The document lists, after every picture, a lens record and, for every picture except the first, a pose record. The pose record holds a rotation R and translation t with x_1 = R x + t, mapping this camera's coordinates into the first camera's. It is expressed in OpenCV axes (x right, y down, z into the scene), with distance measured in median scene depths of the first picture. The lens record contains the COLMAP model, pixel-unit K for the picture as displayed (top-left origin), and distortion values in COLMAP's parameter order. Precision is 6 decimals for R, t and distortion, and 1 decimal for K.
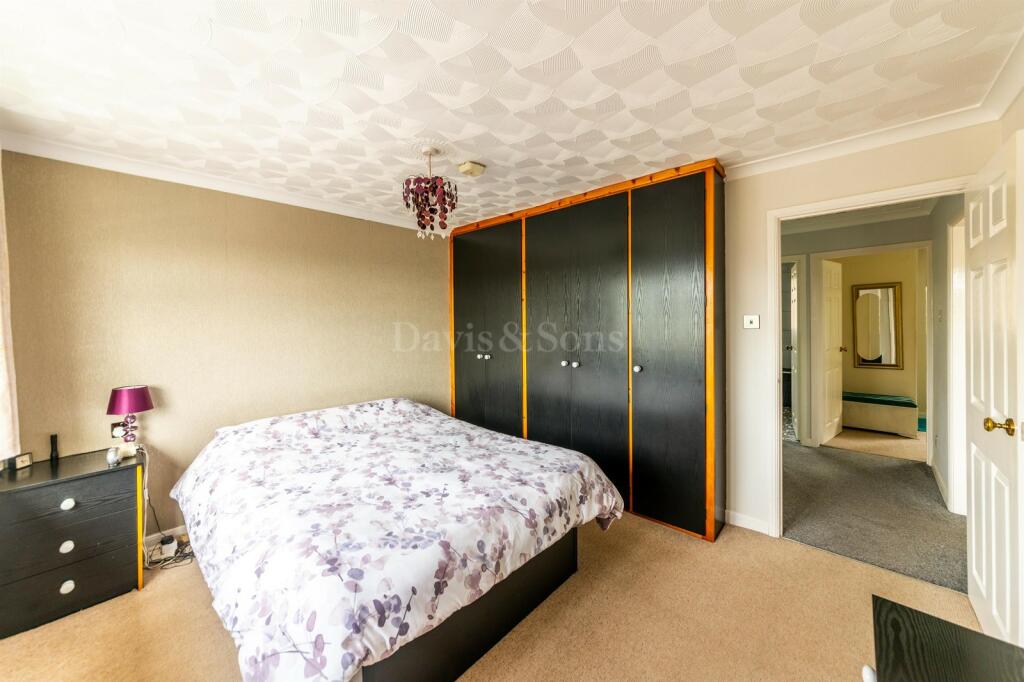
lens RADIAL K [[354.2, 0, 516.2], [0, 354.2, 316.9], [0, 0, 1]] dist [-0.000624, -0.000120]
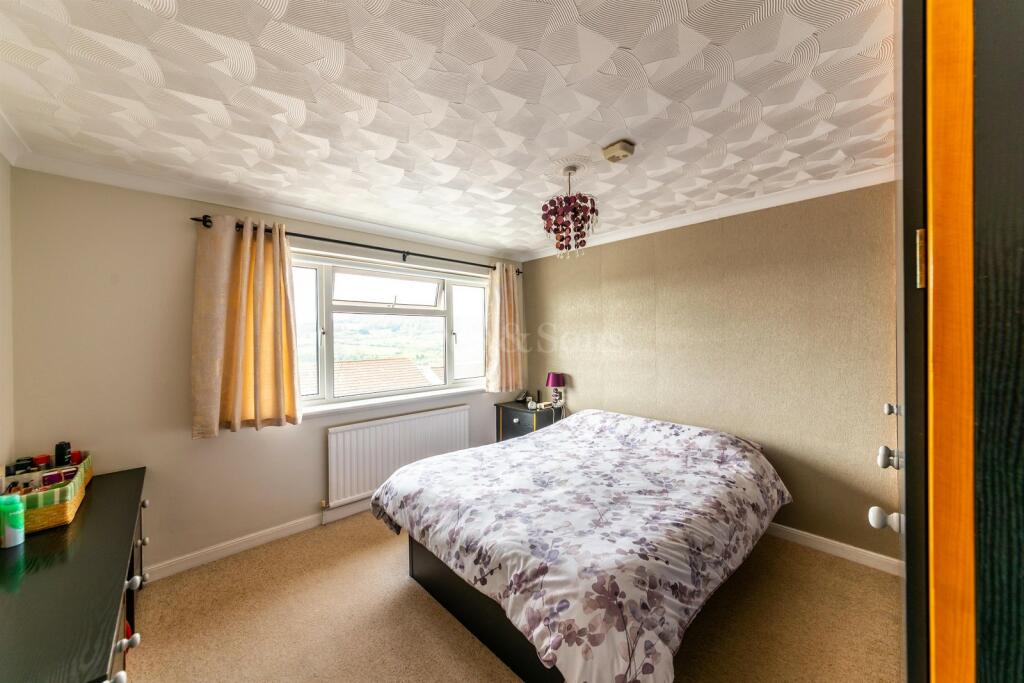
lens RADIAL K [[364.2, 0, 512.5], [0, 364.2, 336.2], [0, 0, 1]] dist [-0.000467, -0.000116]
pose [[-0.036963, 0.014946, -0.999205, 0.839608], [0.017037, 0.999752, 0.014324, -0.016522], [0.999171, -0.016494, -0.037209, 0.930041]]
